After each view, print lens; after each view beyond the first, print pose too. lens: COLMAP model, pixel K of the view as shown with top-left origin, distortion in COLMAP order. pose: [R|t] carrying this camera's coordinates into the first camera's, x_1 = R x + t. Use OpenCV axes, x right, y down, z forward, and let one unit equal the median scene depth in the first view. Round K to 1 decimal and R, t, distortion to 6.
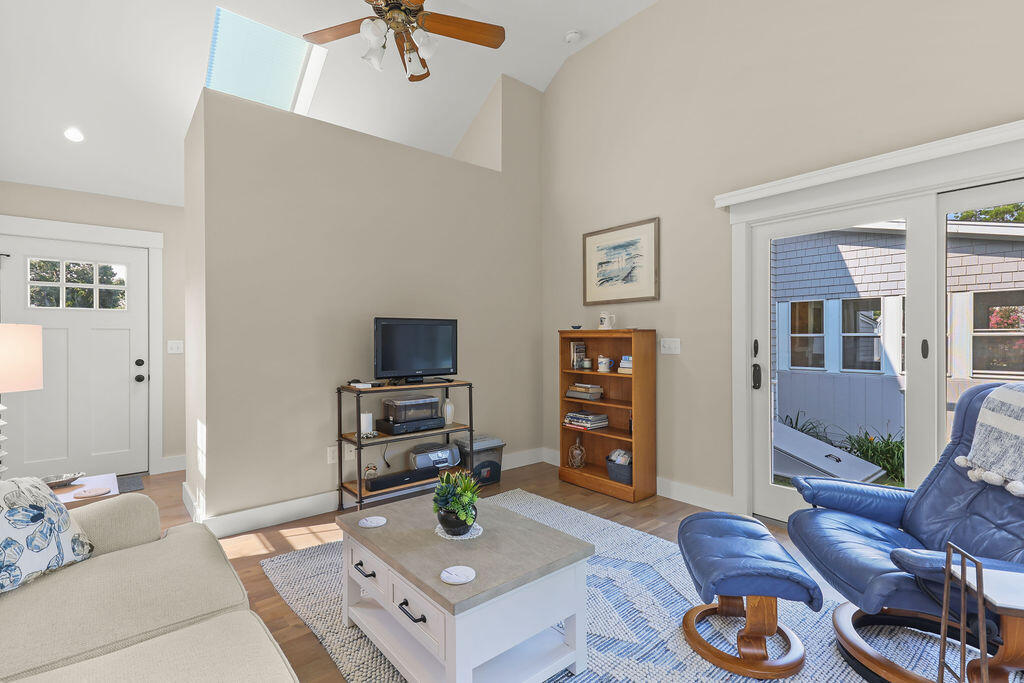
lens RADIAL K [[481.0, 0, 507.9], [0, 481.0, 339.8], [0, 0, 1]] dist [0.026811, -0.005123]
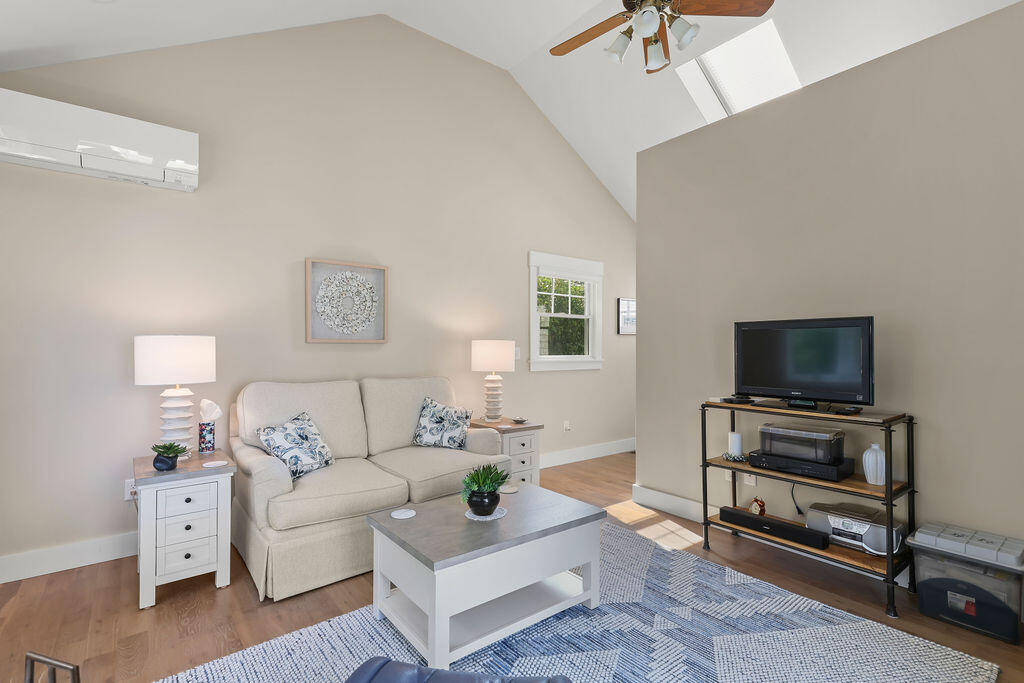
lens RADIAL K [[481.0, 0, 508.2], [0, 481.0, 343.7], [0, 0, 1]] dist [0.026811, -0.005123]
pose [[-0.031334, -0.001718, -0.999507, 0.596302], [-0.001041, 0.999998, -0.001686, -0.006466], [0.999508, 0.000988, -0.031336, 0.615634]]
